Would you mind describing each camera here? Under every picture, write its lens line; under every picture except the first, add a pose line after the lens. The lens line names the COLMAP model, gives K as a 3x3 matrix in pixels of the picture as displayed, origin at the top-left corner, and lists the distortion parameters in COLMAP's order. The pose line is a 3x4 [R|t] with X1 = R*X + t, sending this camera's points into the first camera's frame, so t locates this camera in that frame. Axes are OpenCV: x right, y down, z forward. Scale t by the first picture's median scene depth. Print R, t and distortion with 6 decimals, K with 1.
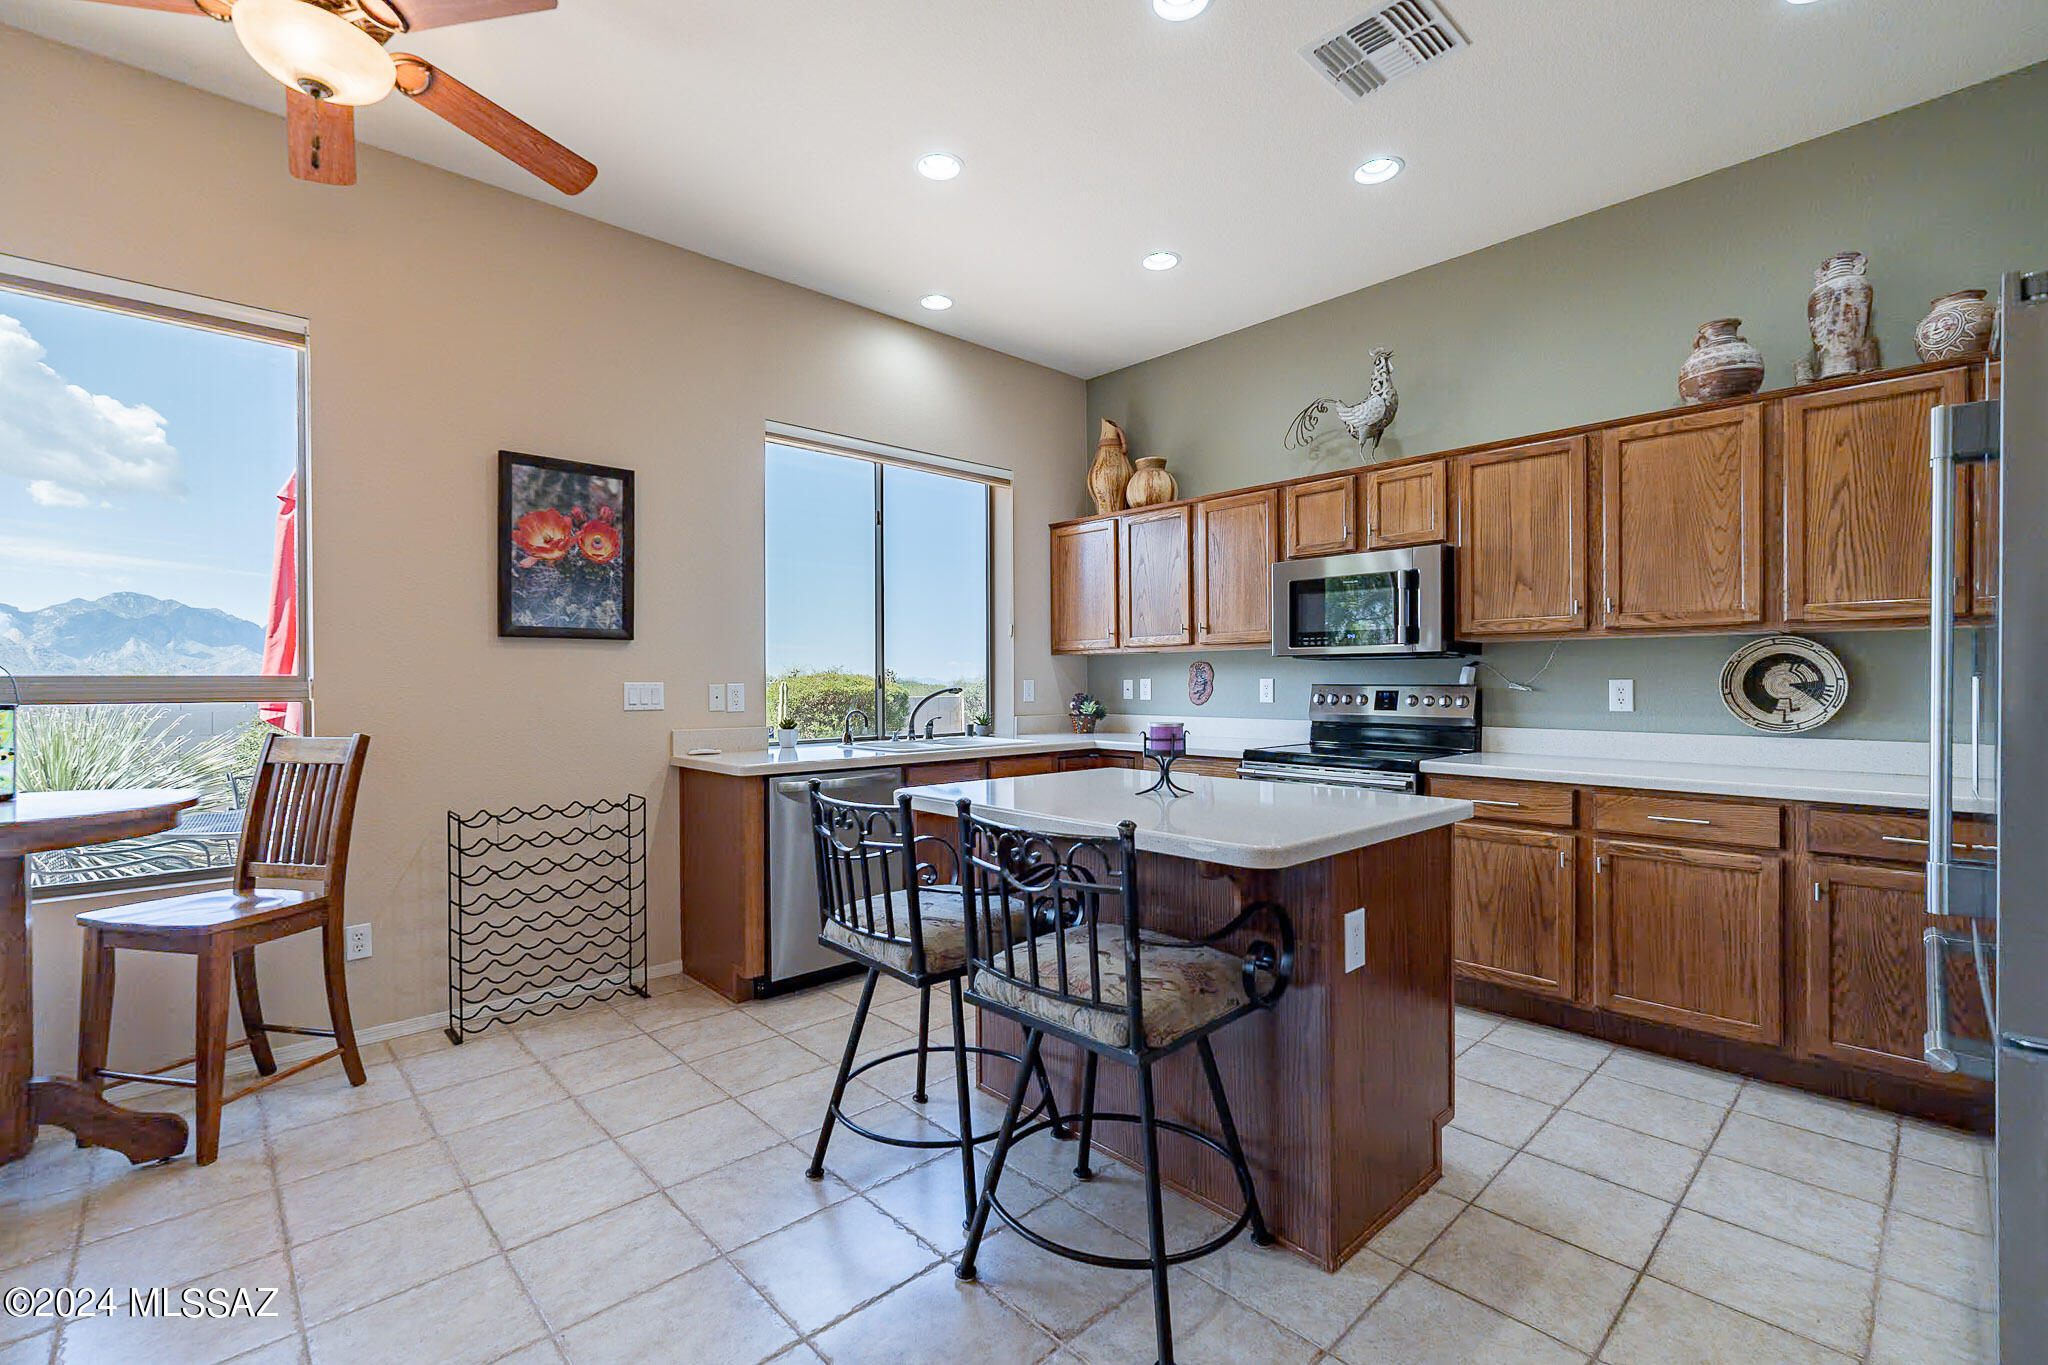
lens RADIAL K [[893.0, 0, 1020.0], [0, 893.0, 674.5], [0, 0, 1]] dist [-0.002051, -0.001184]
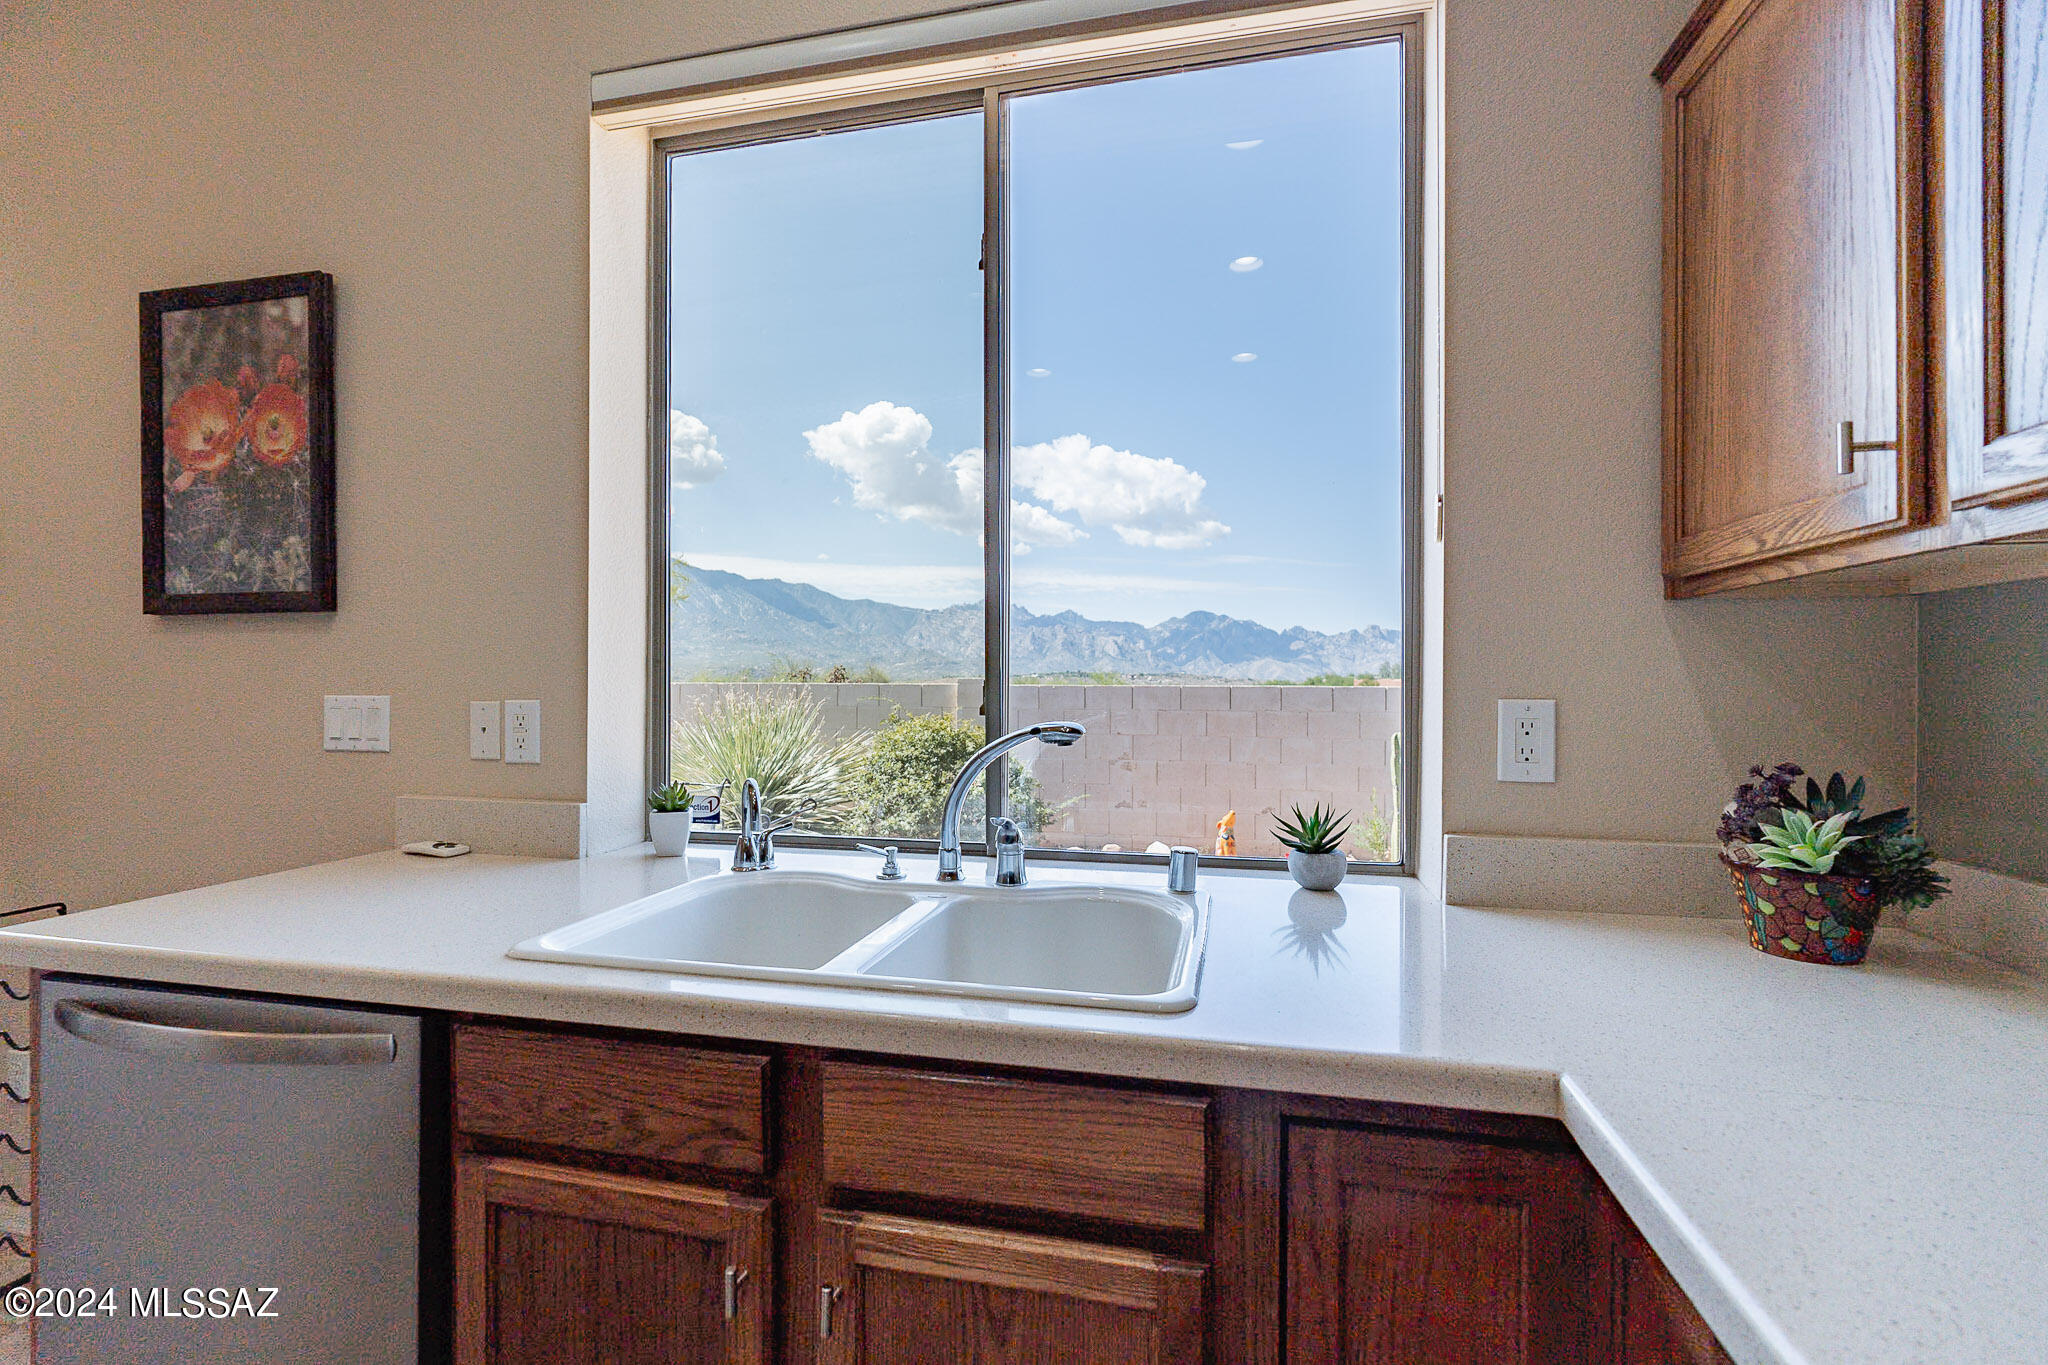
lens RADIAL K [[934.1, 0, 1018.4], [0, 934.1, 685.0], [0, 0, 1]] dist [-0.003222, 0.000250]
pose [[0.555967, 0.009719, -0.831147, 0.235118], [0.002039, 0.999913, 0.013057, -0.002914], [0.831202, -0.008954, 0.555899, 1.102927]]
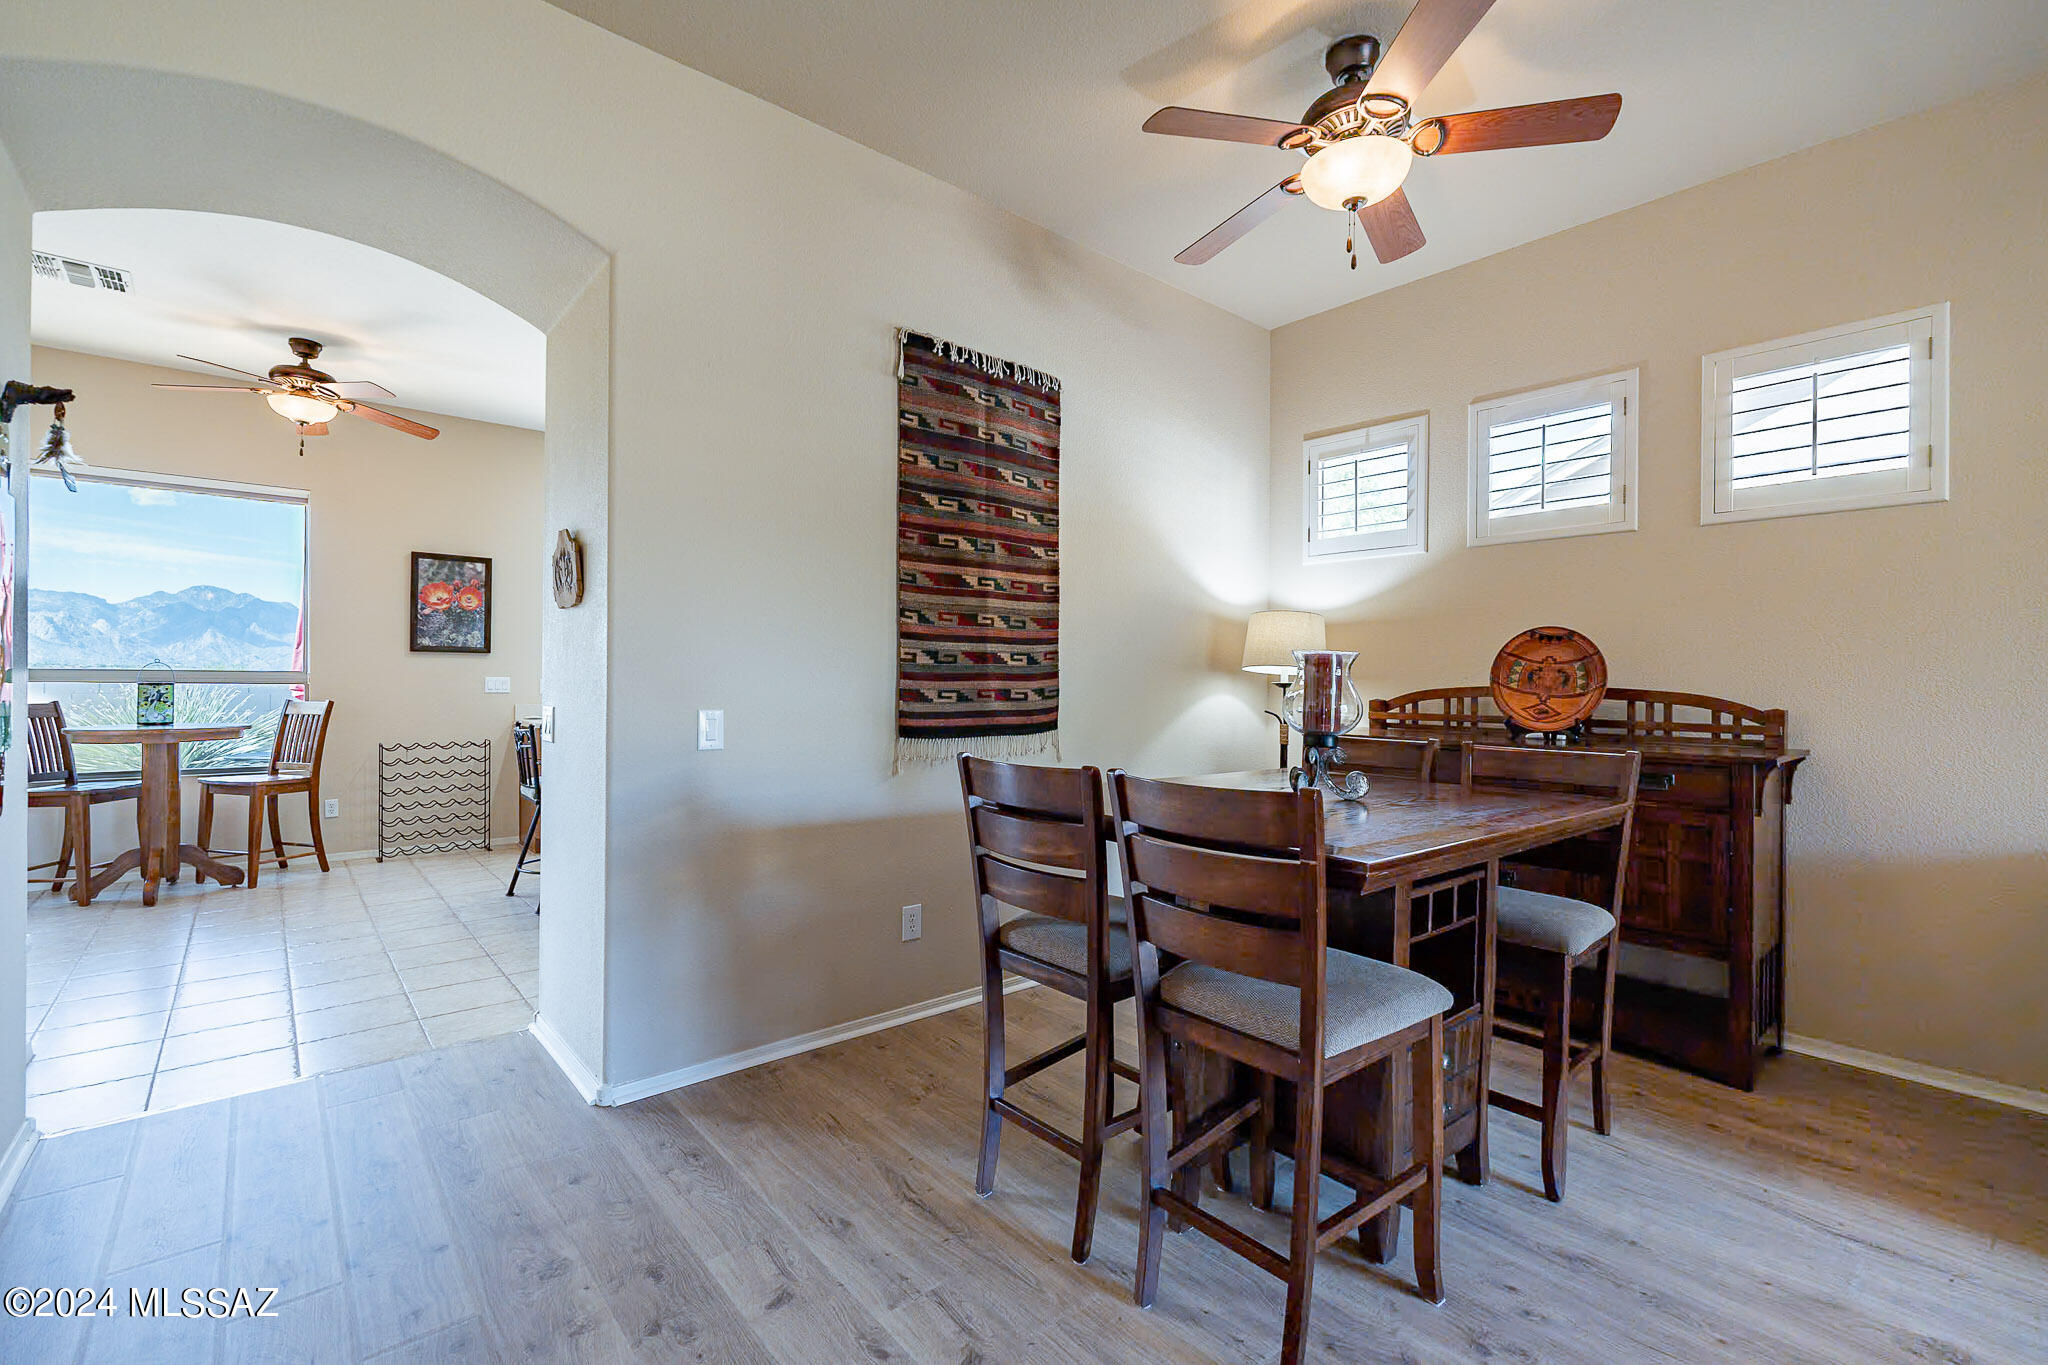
lens RADIAL K [[893.0, 0, 1025.3], [0, 893.0, 672.2], [0, 0, 1]] dist [-0.002051, -0.001184]
pose [[0.999038, 0.011753, -0.042245, 0.760325], [-0.011844, 0.999928, -0.001895, -0.010161], [0.042220, 0.002394, 0.999105, -0.788306]]
